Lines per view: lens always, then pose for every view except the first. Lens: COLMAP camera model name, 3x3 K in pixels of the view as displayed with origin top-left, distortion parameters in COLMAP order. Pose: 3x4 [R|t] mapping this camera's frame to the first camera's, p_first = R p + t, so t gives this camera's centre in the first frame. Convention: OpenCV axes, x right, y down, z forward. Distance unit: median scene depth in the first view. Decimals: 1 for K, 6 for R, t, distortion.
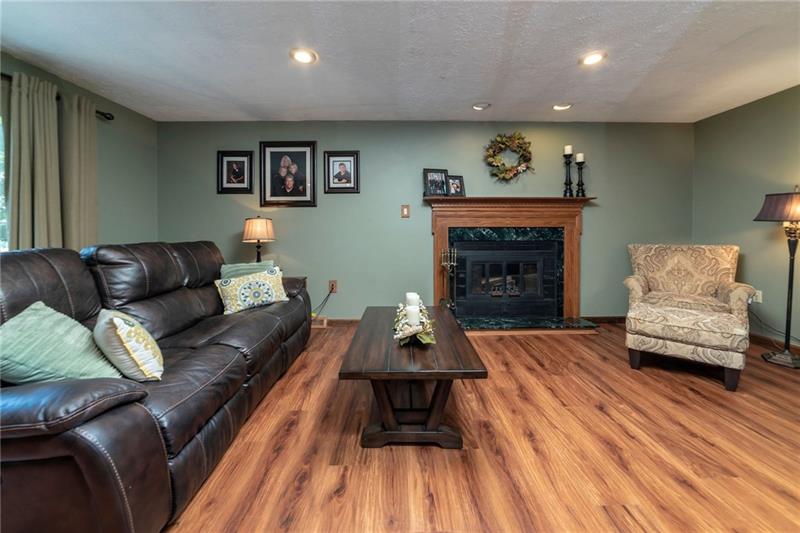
lens RADIAL K [[323.9, 0, 402.6], [0, 323.9, 235.2], [0, 0, 1]] dist [-0.003384, 0.000106]
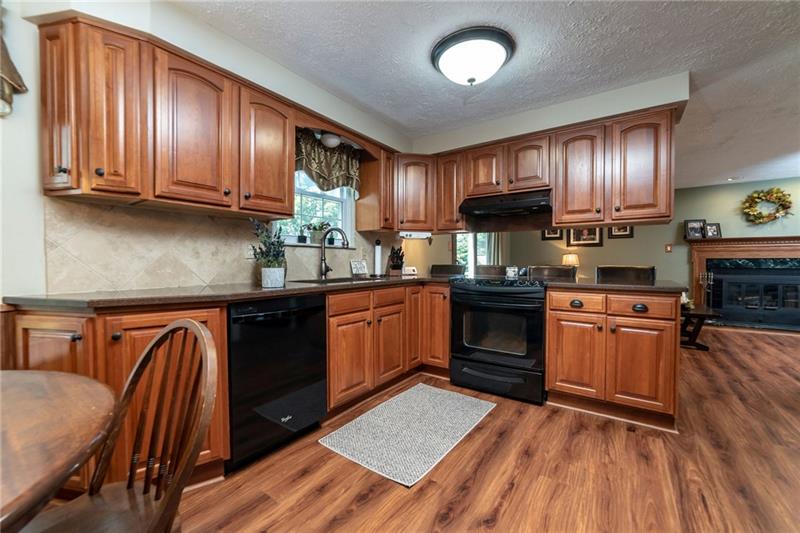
lens RADIAL K [[323.8, 0, 407.5], [0, 323.8, 263.9], [0, 0, 1]] dist [-0.001352, 0.000071]
pose [[0.814669, 0.010461, -0.579832, -0.139759], [-0.010634, 0.999939, 0.003099, 0.013352], [0.579829, 0.003641, 0.814730, -1.239072]]
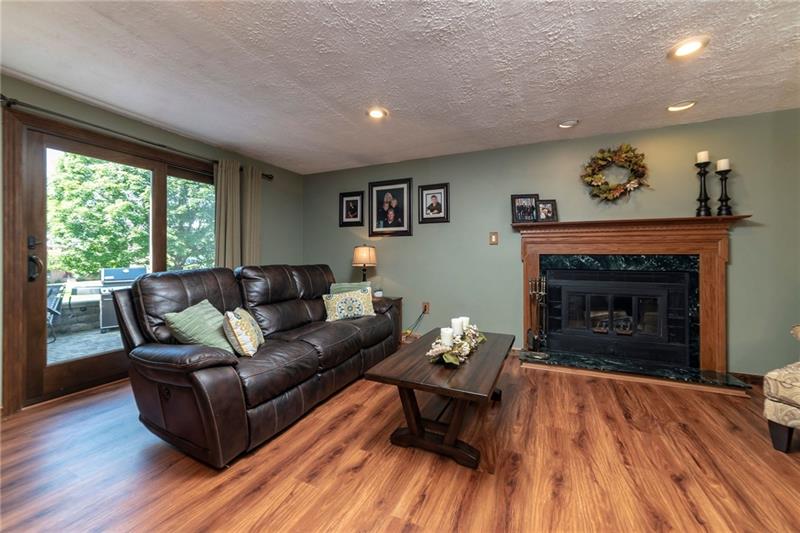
lens RADIAL K [[321.6, 0, 404.2], [0, 321.6, 252.2], [0, 0, 1]] dist [-0.002612, 0.000590]
pose [[0.901936, 0.001224, -0.431868, 0.241034], [-0.011664, 0.999700, -0.021525, -0.006743], [0.431712, 0.024452, 0.901680, -0.025873]]
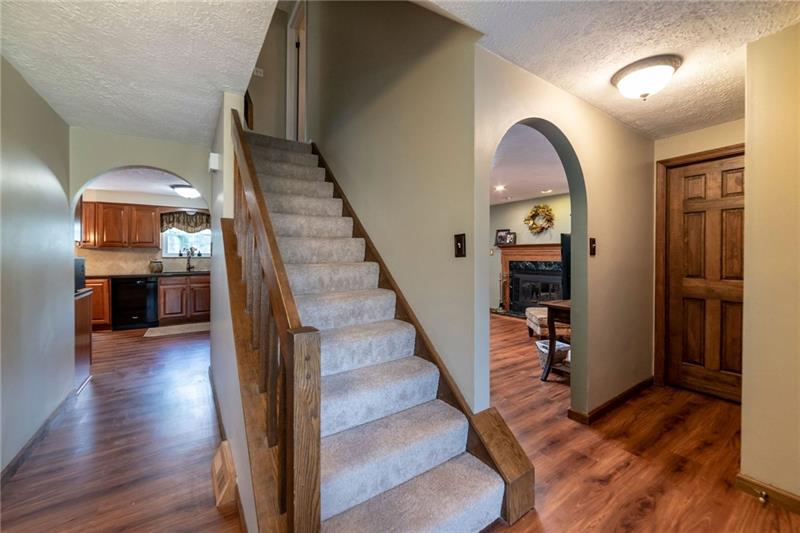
lens RADIAL K [[321.6, 0, 404.2], [0, 321.6, 252.2], [0, 0, 1]] dist [-0.002612, 0.000590]
pose [[0.551417, 0.001703, -0.834228, 1.686601], [-0.012192, 0.999908, -0.006018, -0.068105], [0.834141, 0.013490, 0.551387, -0.637588]]
